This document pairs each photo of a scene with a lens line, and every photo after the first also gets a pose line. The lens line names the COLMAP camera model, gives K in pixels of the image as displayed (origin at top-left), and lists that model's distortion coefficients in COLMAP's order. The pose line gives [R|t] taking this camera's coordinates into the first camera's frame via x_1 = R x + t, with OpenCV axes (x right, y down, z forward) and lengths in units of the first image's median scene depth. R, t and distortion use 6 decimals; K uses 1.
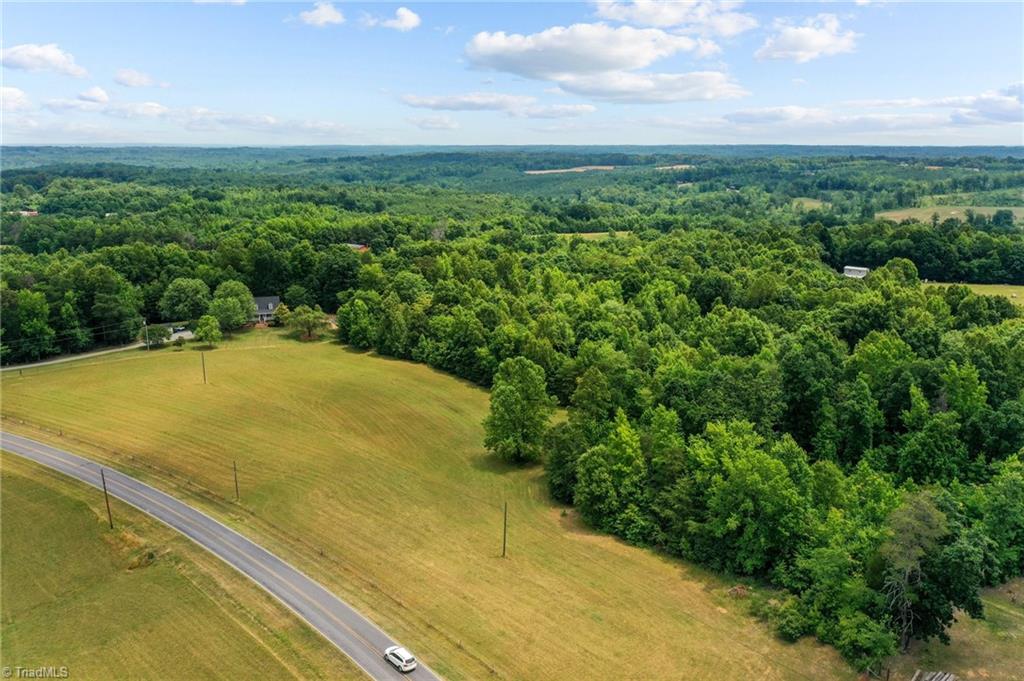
lens RADIAL K [[804.5, 0, 512.0], [0, 804.5, 340.5], [0, 0, 1]] dist [-0.007072, -0.003563]
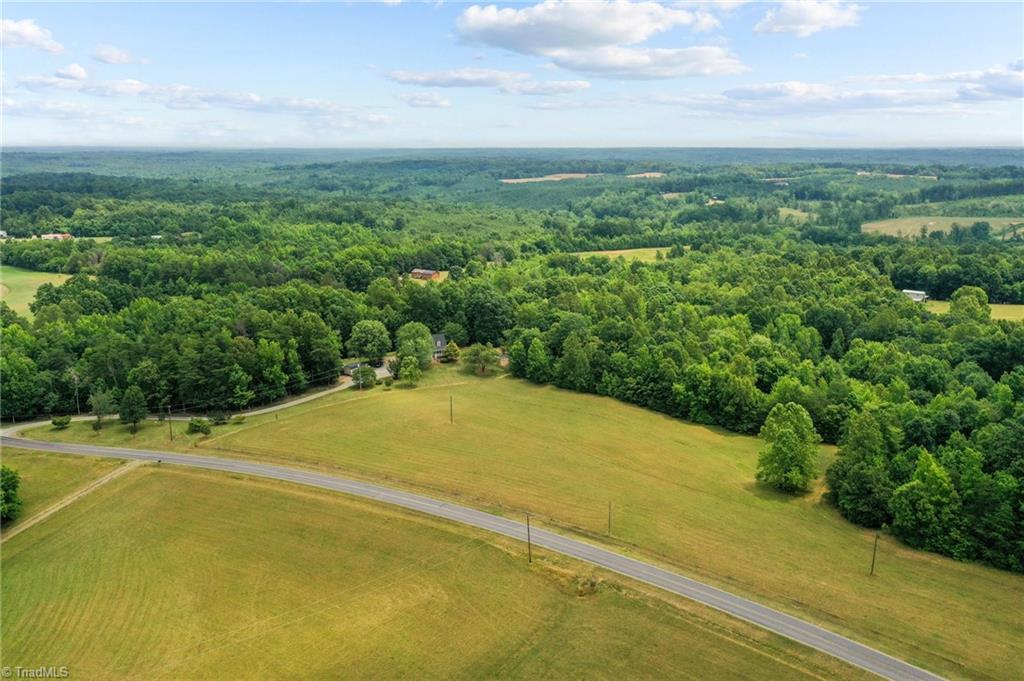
lens RADIAL K [[797.8, 0, 512.0], [0, 797.8, 340.5], [0, 0, 1]] dist [-0.015991, 0.001195]
pose [[0.998204, -0.017276, 0.057353, -0.296581], [0.017391, 0.999848, -0.001496, -0.048597], [-0.057318, 0.002491, 0.998353, -0.096277]]
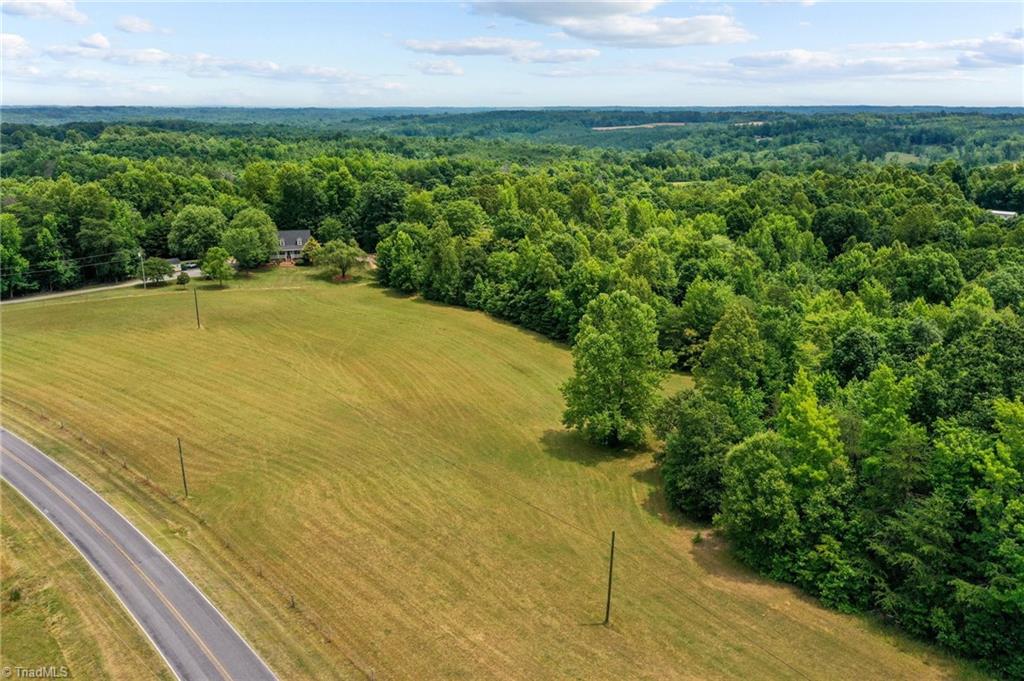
lens RADIAL K [[804.5, 0, 512.0], [0, 804.5, 340.5], [0, 0, 1]] dist [-0.007072, -0.003563]
pose [[0.997005, 0.020425, -0.074595, -0.017991], [-0.017042, 0.998809, 0.045716, 0.020333], [0.075440, -0.044308, 0.996165, 0.204553]]
